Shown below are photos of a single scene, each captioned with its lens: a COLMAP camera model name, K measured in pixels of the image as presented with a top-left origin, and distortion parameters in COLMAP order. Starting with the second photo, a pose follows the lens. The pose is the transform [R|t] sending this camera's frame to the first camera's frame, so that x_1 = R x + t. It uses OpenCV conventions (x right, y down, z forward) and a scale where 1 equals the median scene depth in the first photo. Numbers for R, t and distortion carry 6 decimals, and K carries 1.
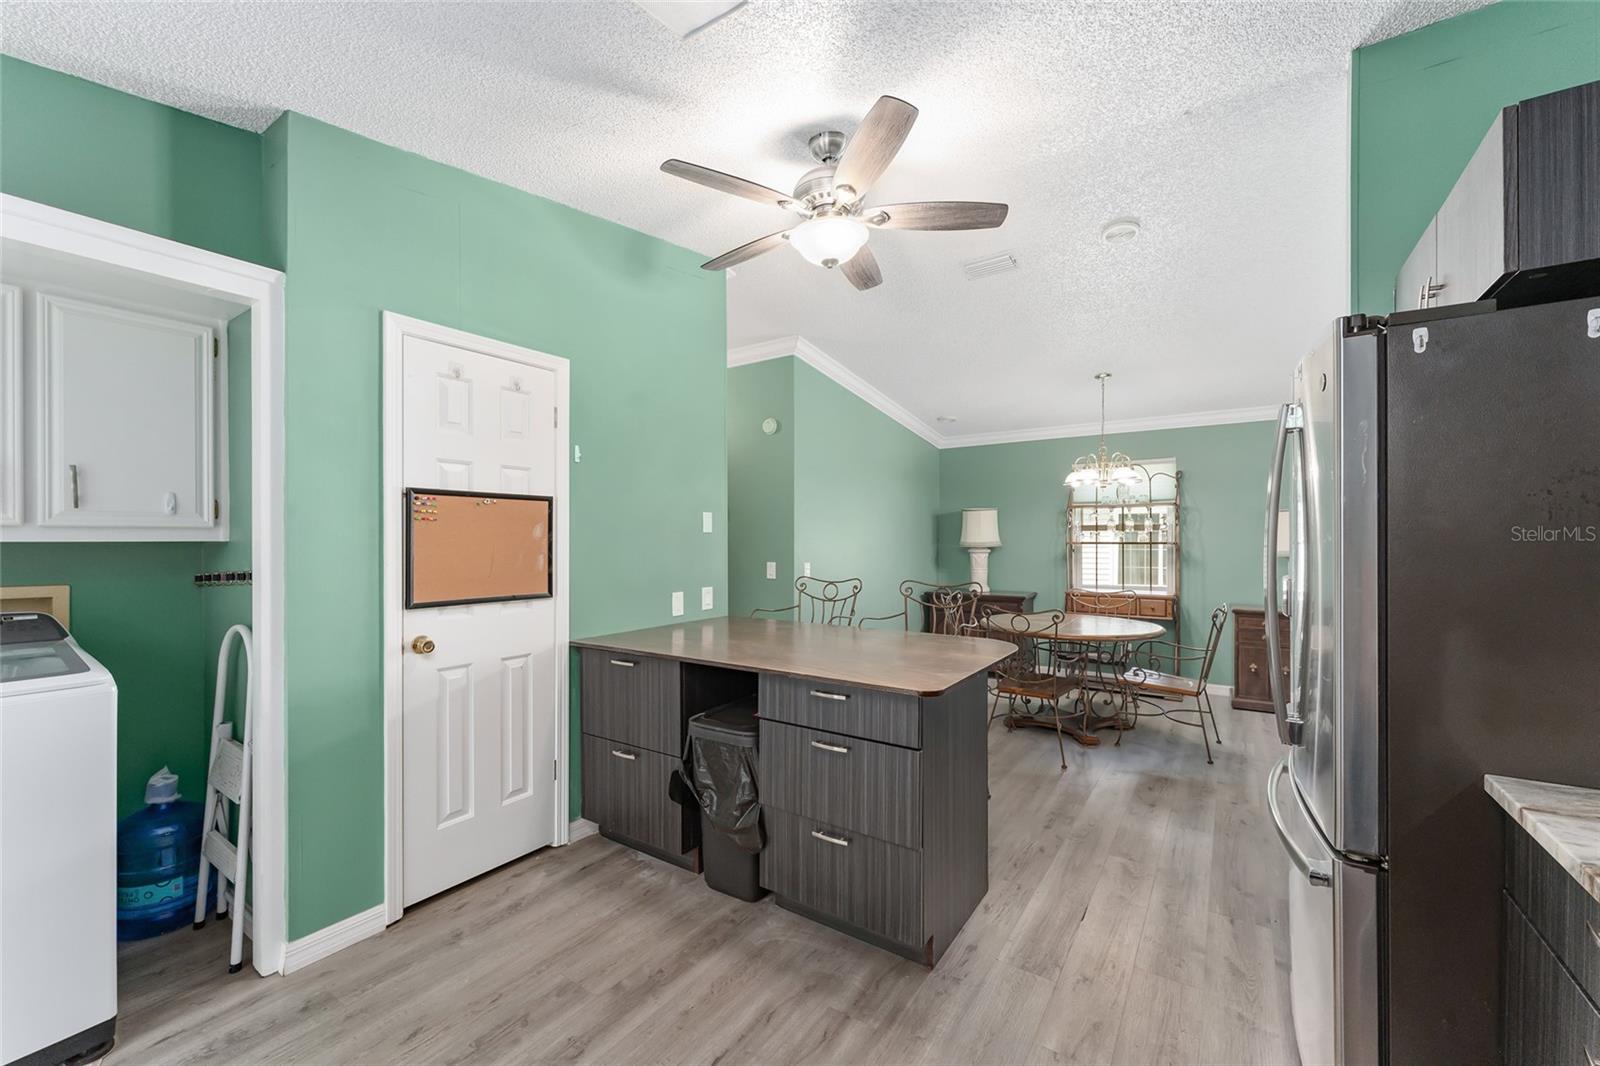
lens RADIAL K [[641.1, 0, 793.5], [0, 641.1, 539.6], [0, 0, 1]] dist [0.002070, -0.000671]
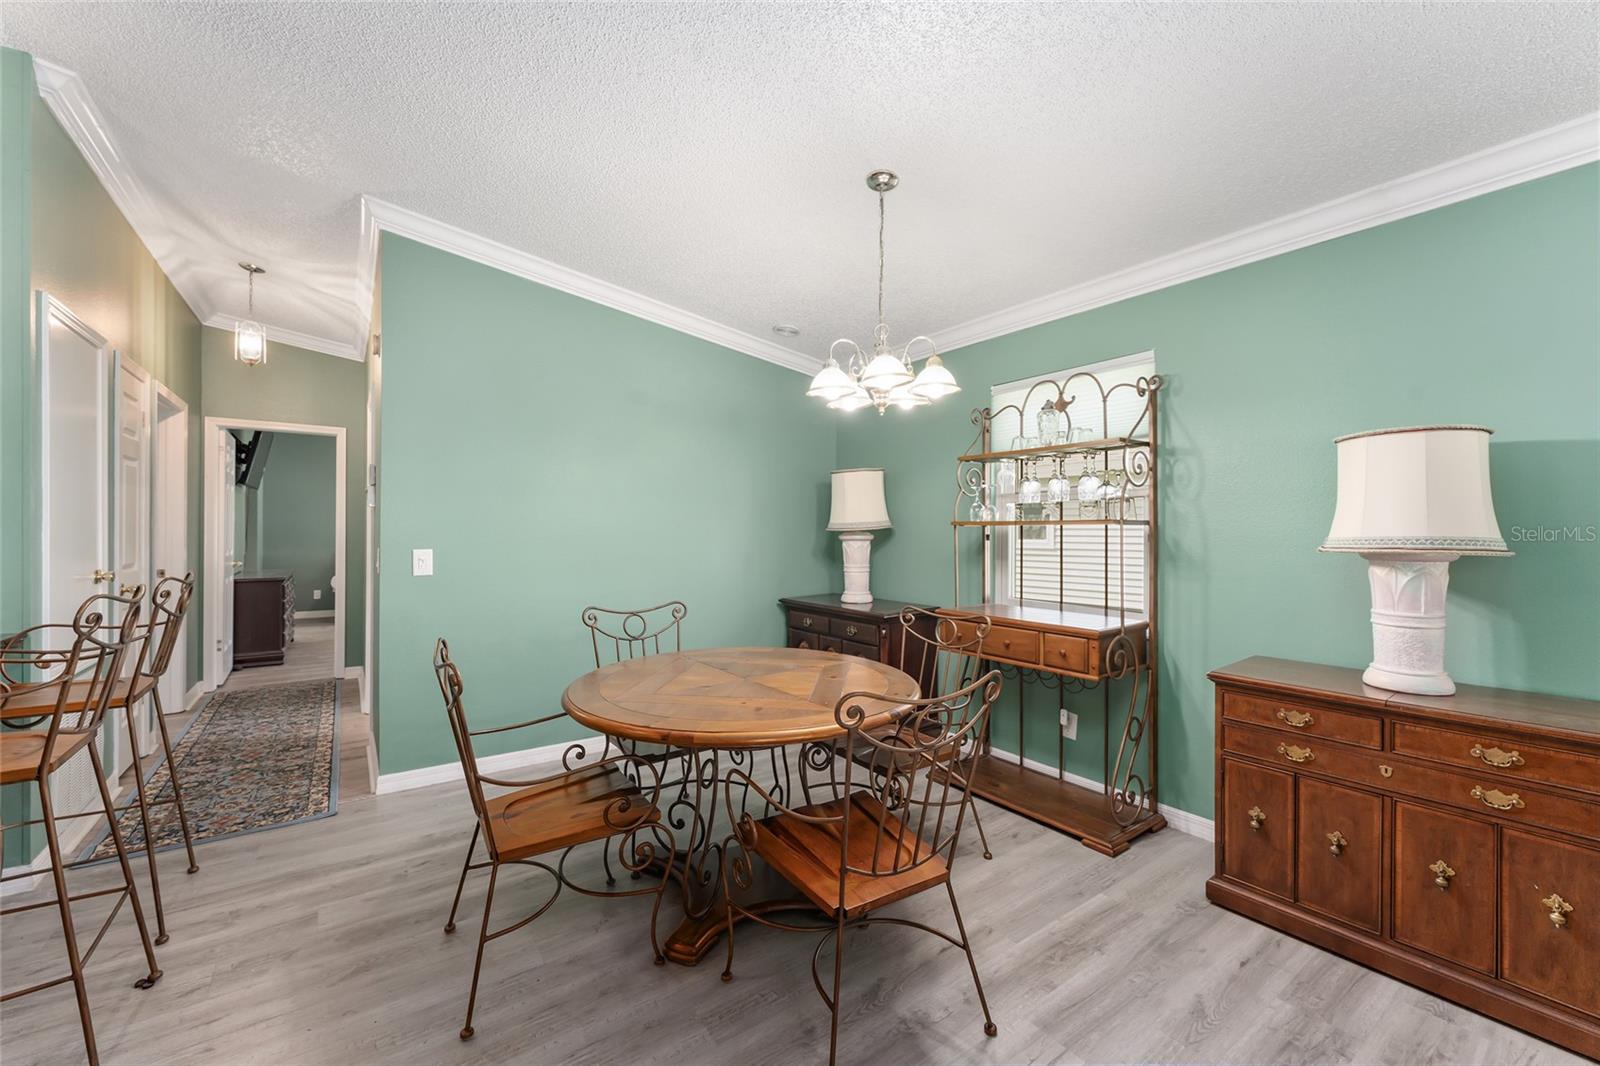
lens RADIAL K [[641.1, 0, 794.0], [0, 641.1, 530.9], [0, 0, 1]] dist [0.002070, -0.000671]
pose [[0.941415, 0.003849, -0.337228, 0.526655], [-0.003274, 0.999992, 0.002273, 0.011874], [0.337234, -0.001036, 0.941420, 0.462393]]
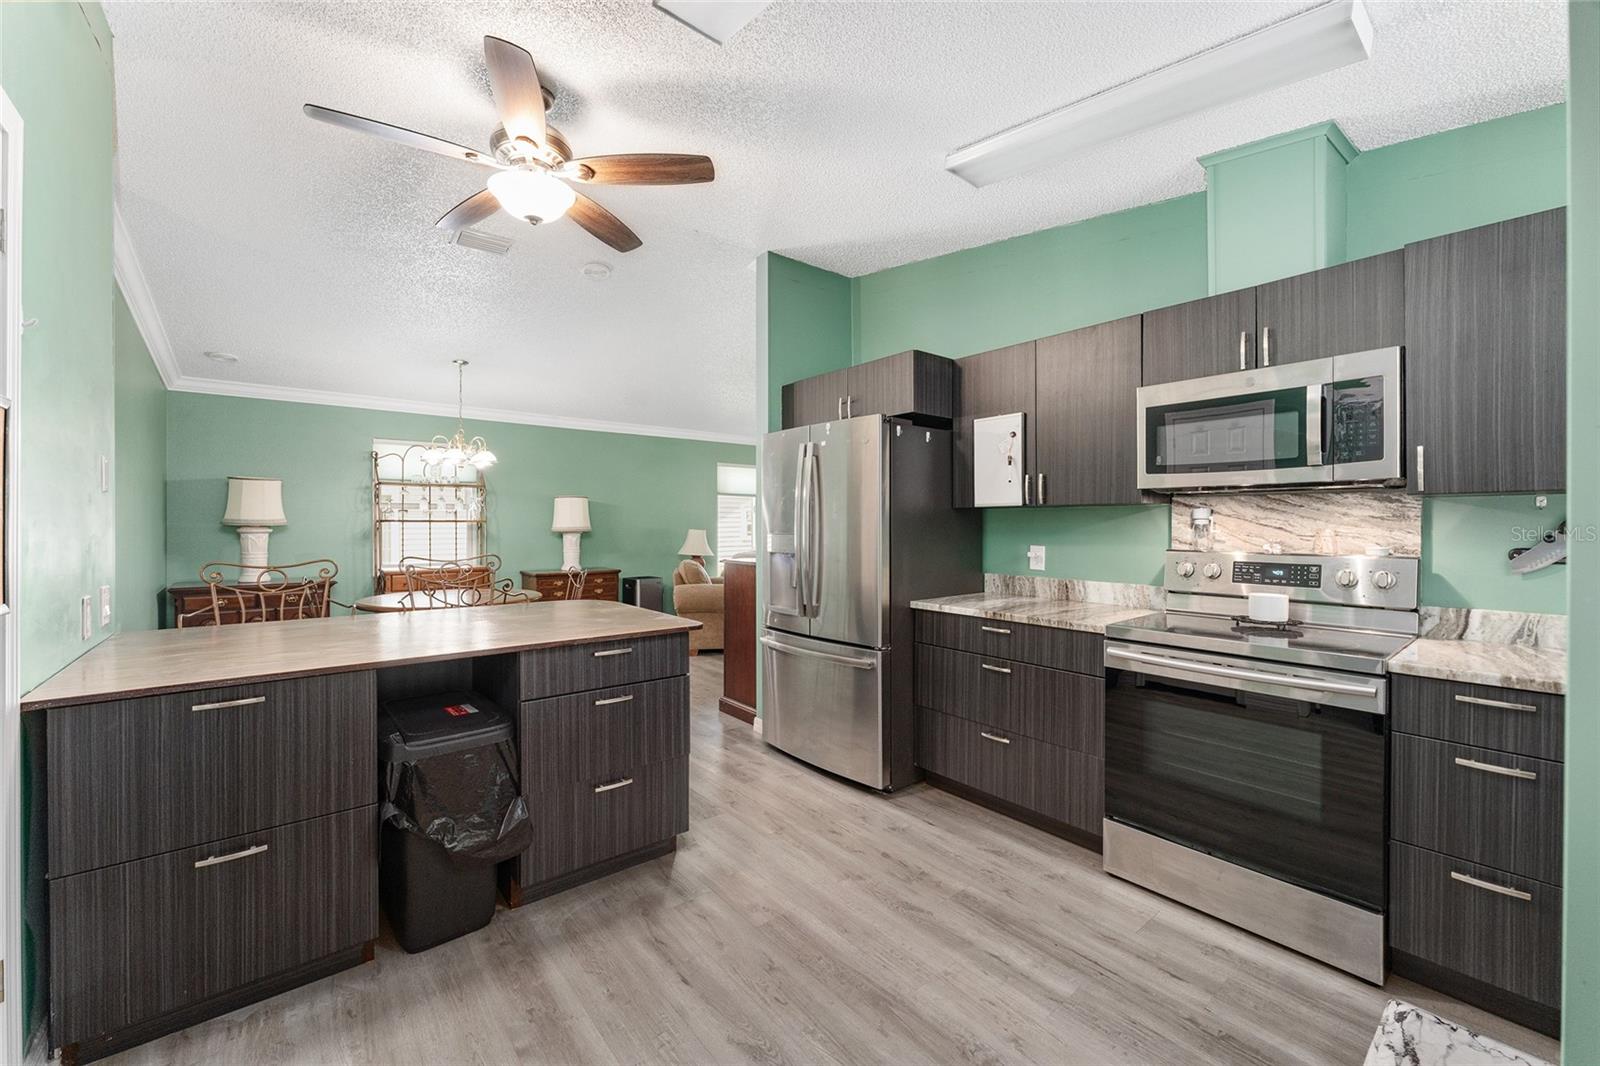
lens RADIAL K [[641.1, 0, 788.2], [0, 641.1, 525.9], [0, 0, 1]] dist [0.002070, -0.000671]
pose [[0.278474, 0.001352, 0.960443, -0.349979], [-0.002857, 0.999996, -0.000579, 0.013117], [-0.960439, -0.002583, 0.278477, 0.166986]]
